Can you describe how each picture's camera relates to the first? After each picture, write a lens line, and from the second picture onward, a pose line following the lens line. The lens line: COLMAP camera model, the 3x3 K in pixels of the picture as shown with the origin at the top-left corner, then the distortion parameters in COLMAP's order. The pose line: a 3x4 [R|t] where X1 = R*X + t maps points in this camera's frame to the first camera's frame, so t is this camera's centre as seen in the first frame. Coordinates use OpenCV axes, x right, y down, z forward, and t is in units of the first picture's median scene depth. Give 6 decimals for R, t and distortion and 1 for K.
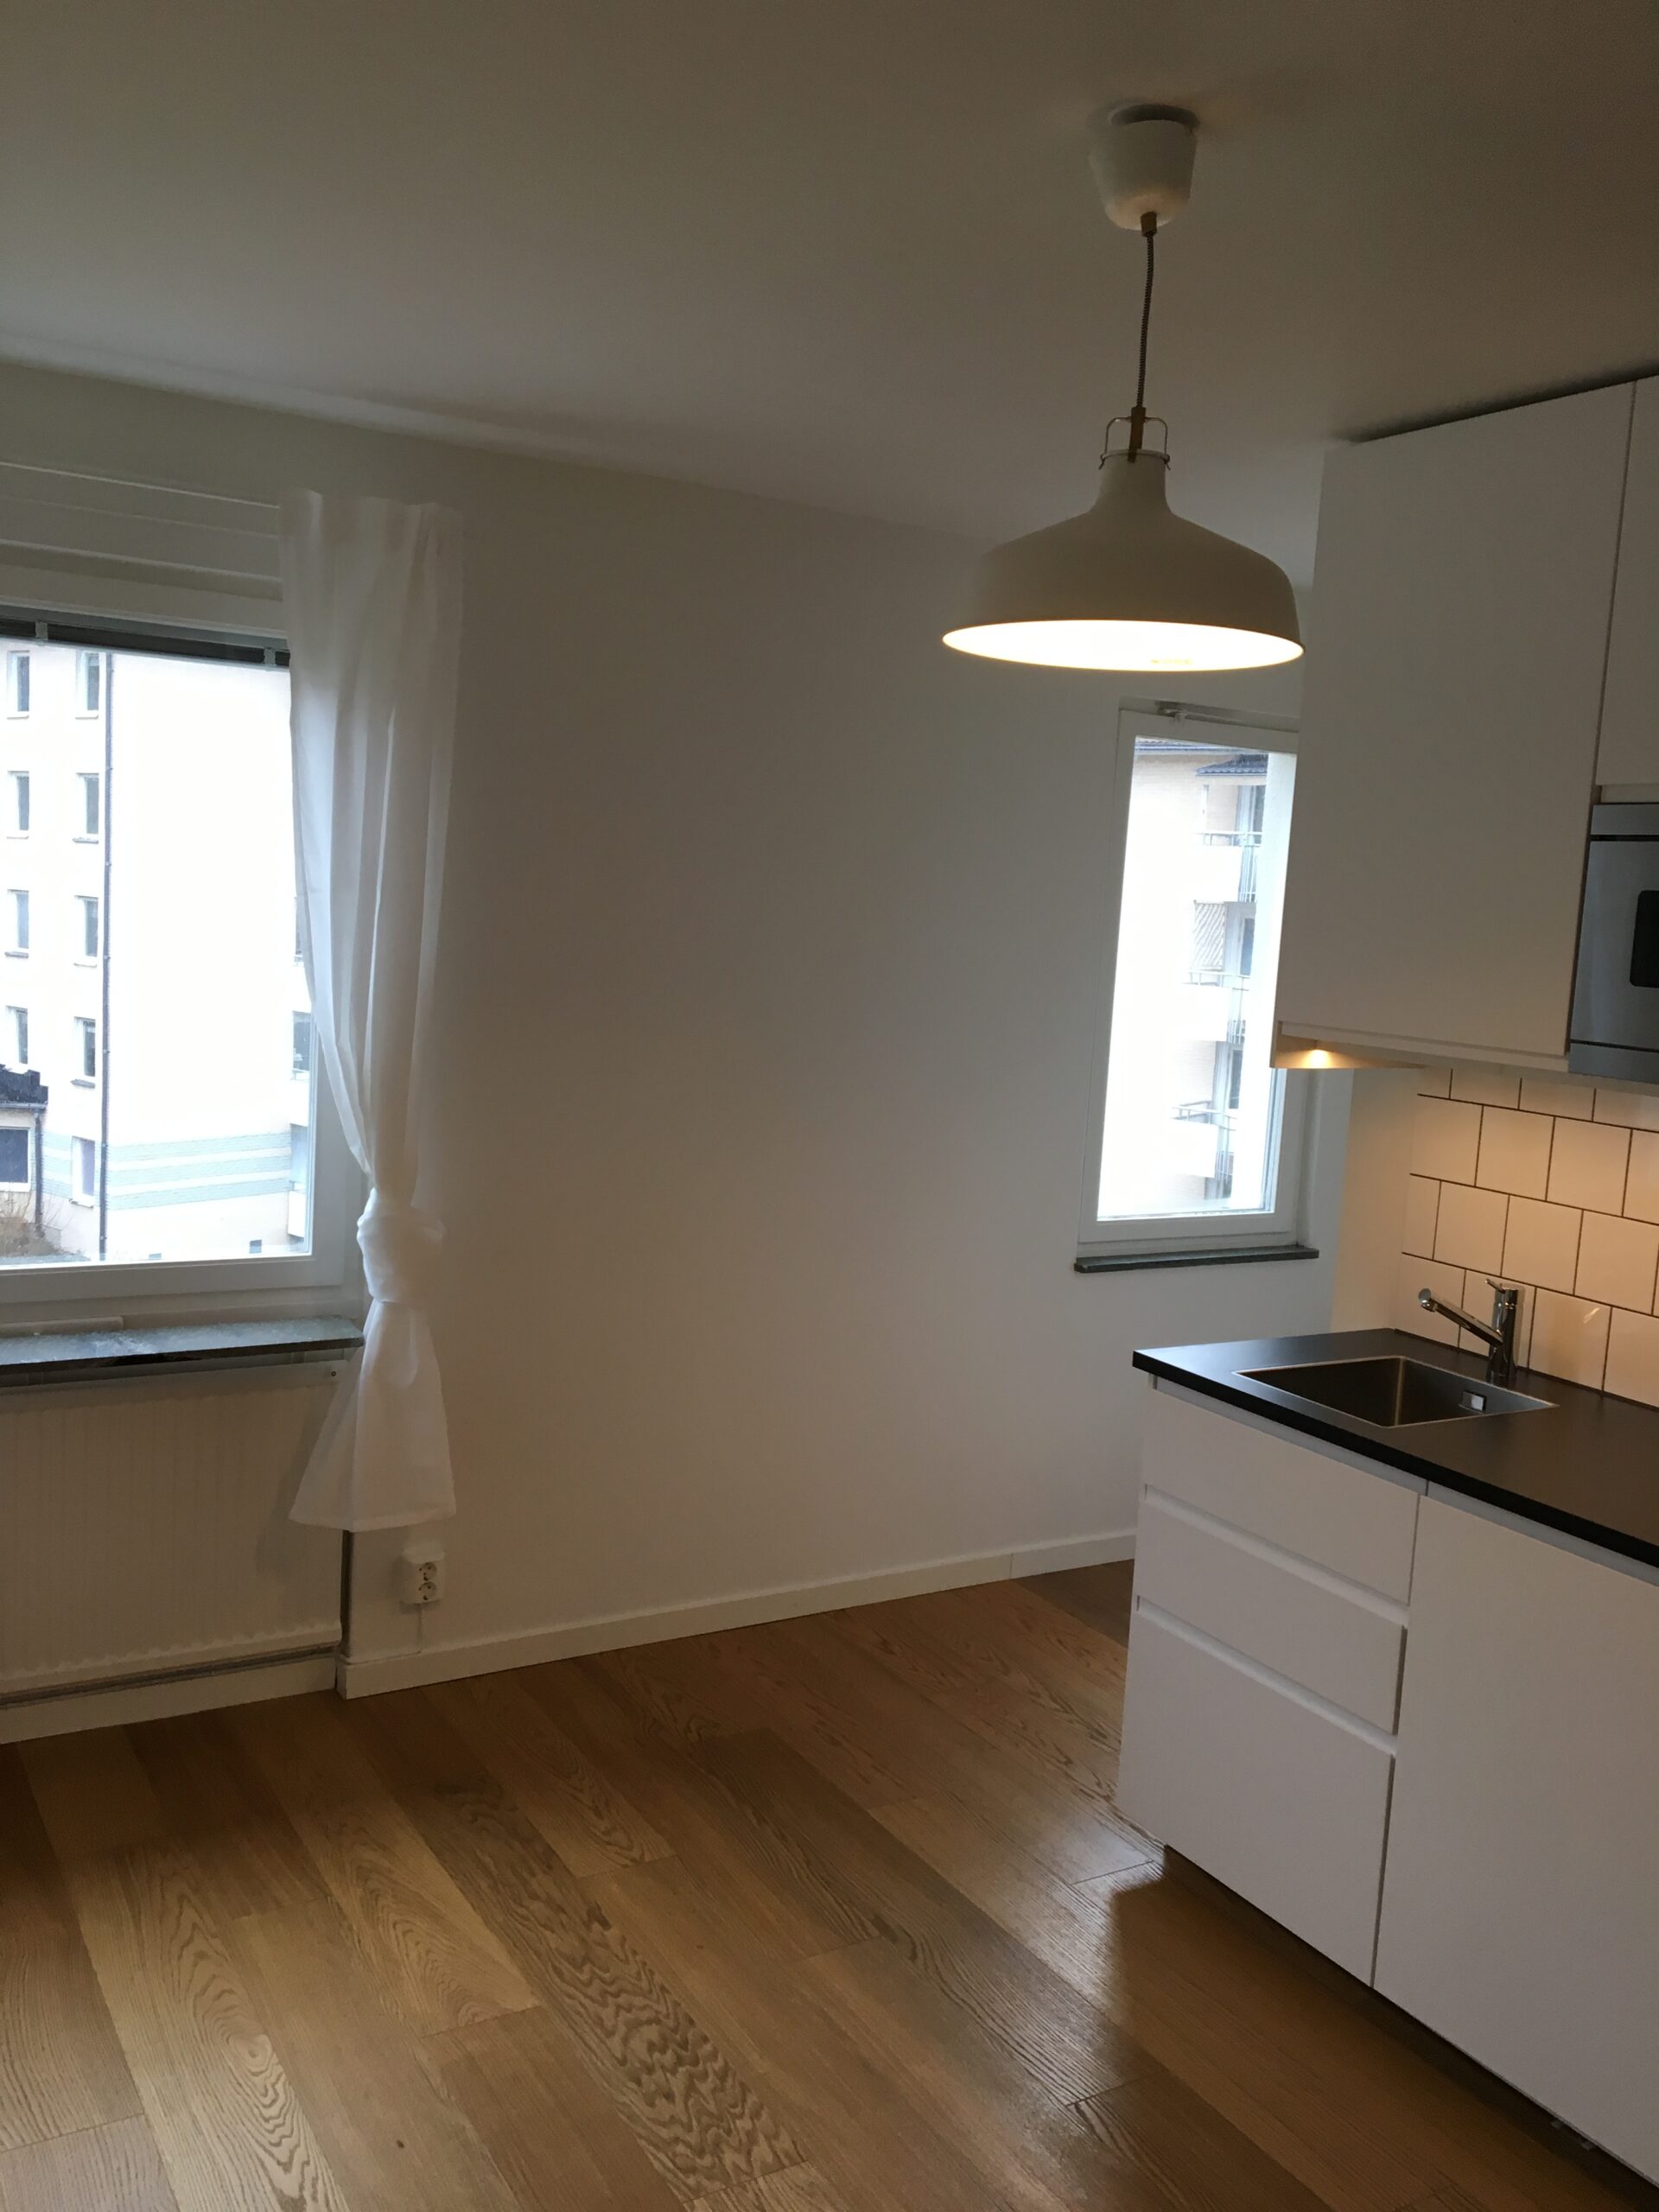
lens RADIAL K [[1874.8, 0, 829.5], [0, 1874.8, 1106.0], [0, 0, 1]] dist [0.104127, -0.001199]
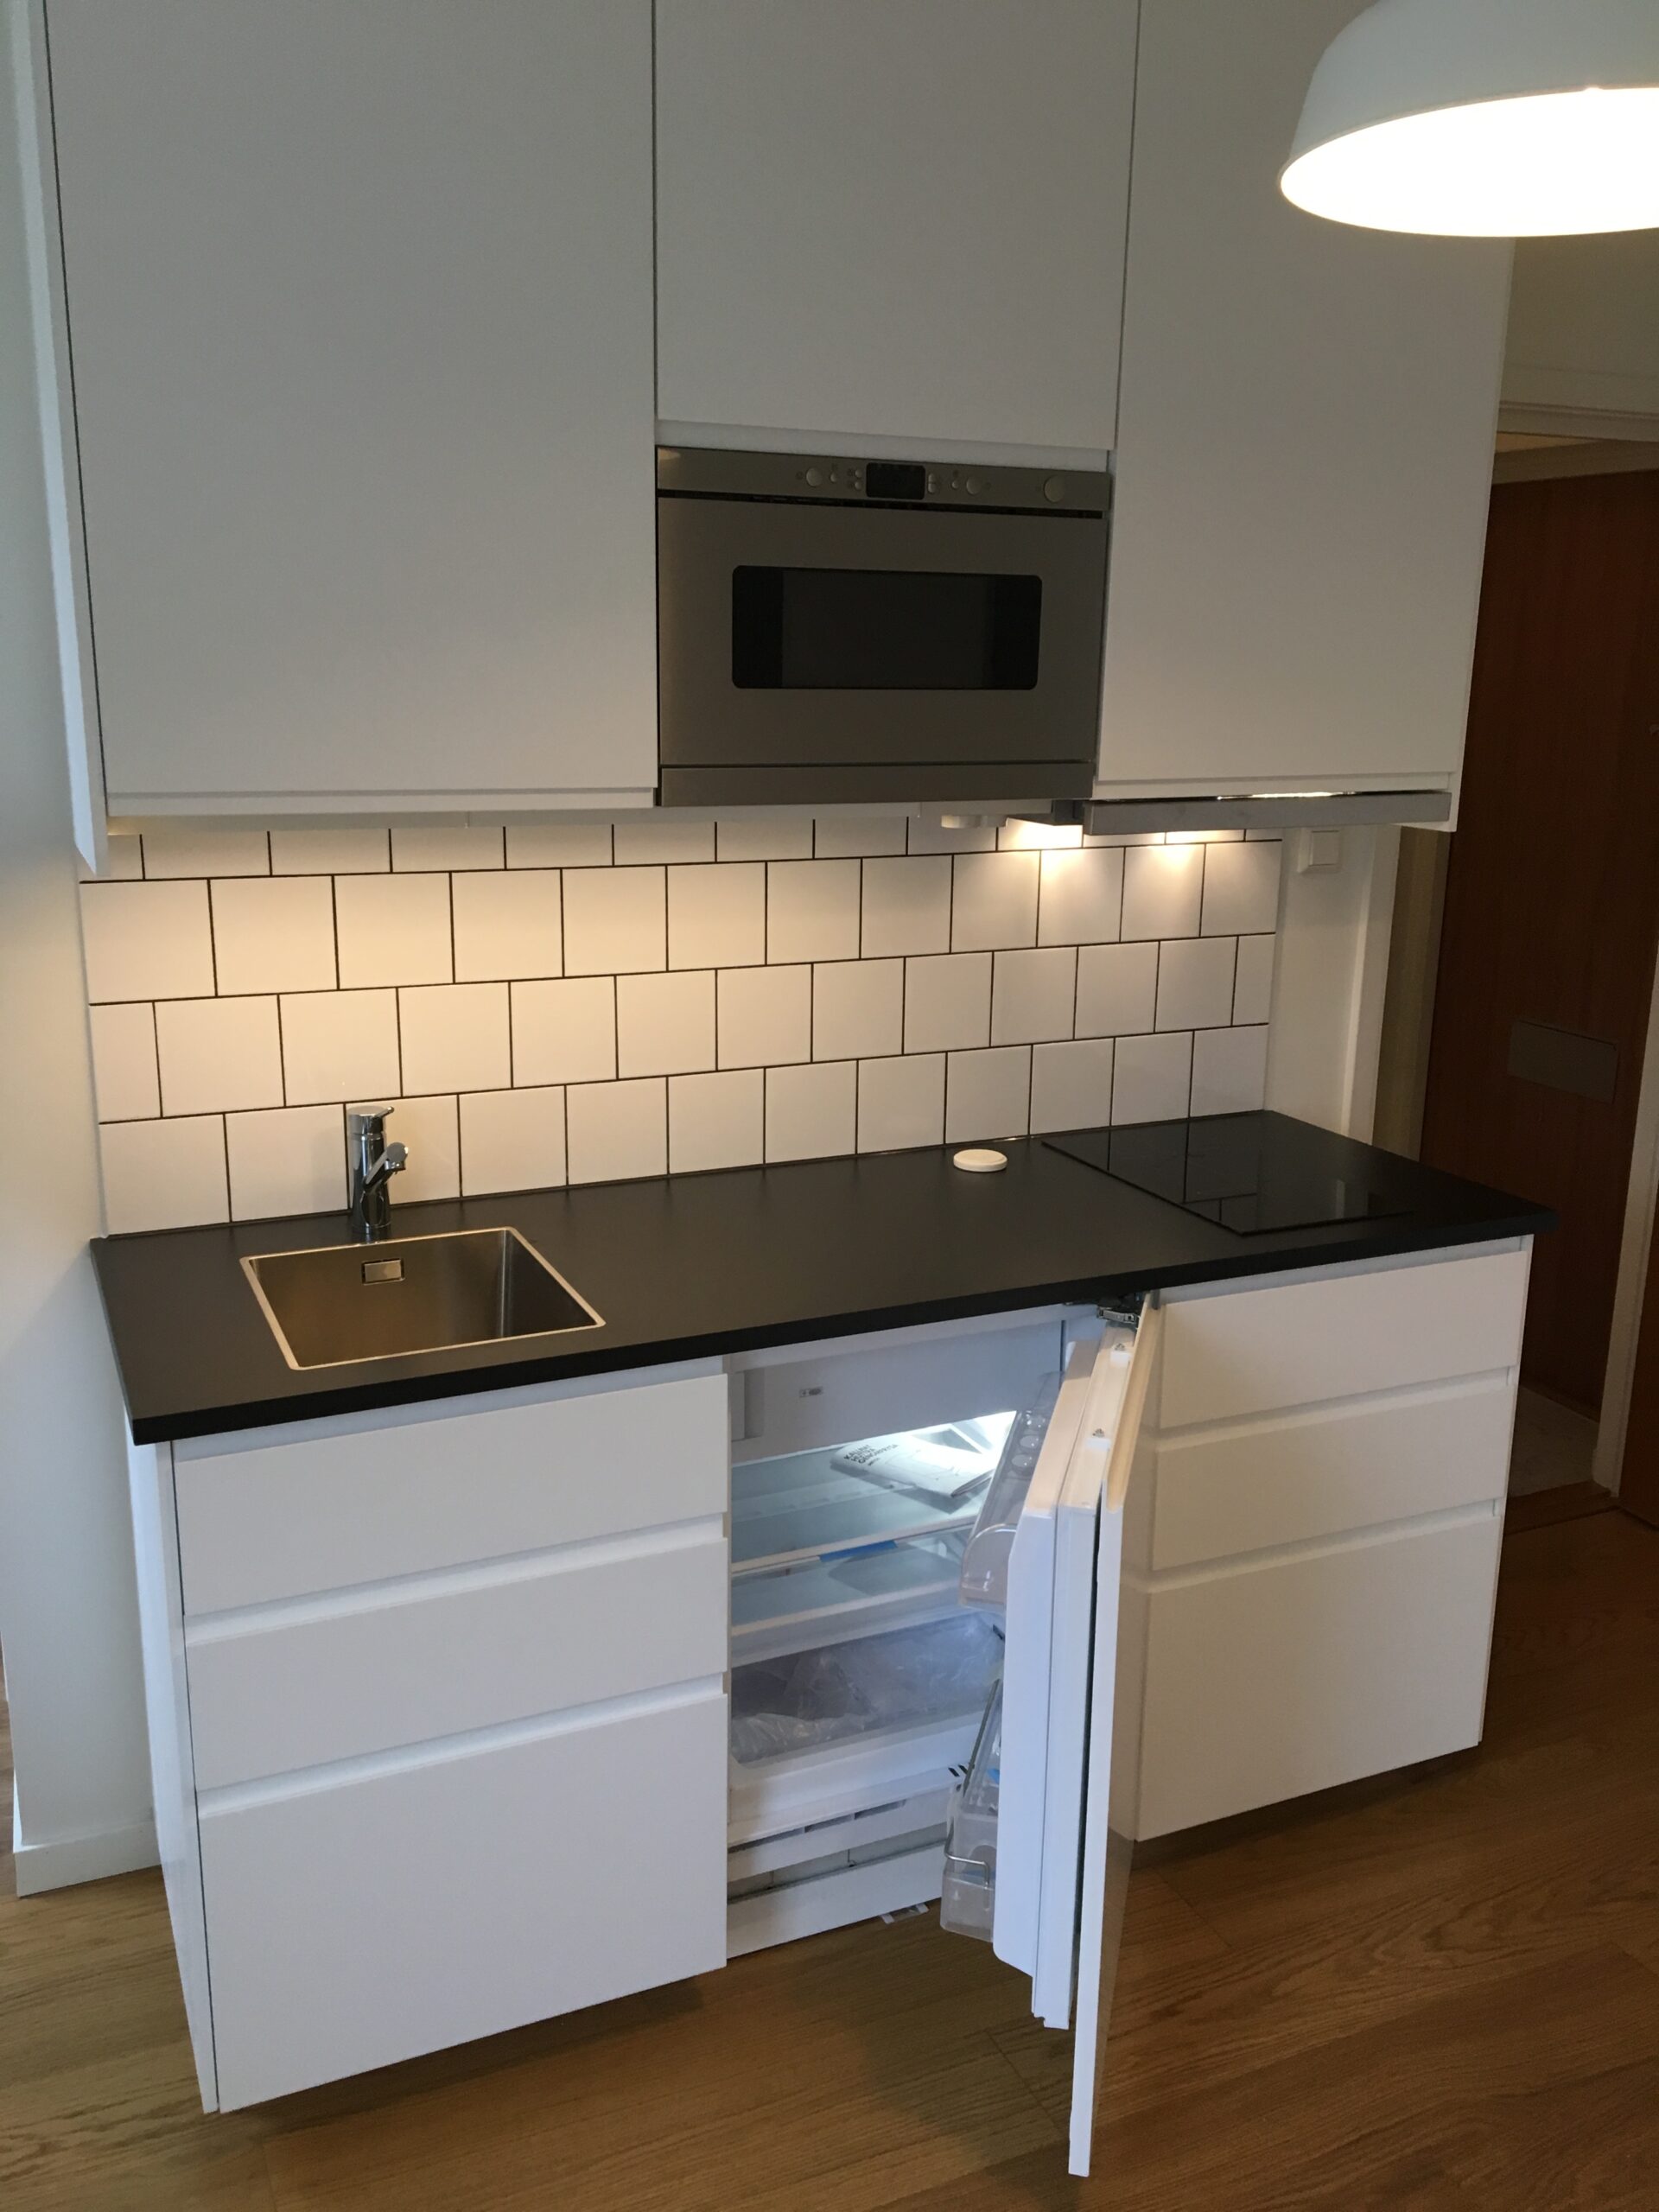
lens RADIAL K [[1874.8, 0, 829.5], [0, 1874.8, 1106.0], [0, 0, 1]] dist [0.104127, -0.001199]
pose [[0.109674, -0.292482, 0.949961, -0.405280], [0.108994, 0.953502, 0.280989, -0.118012], [-0.987974, 0.072723, 0.136453, 0.884848]]
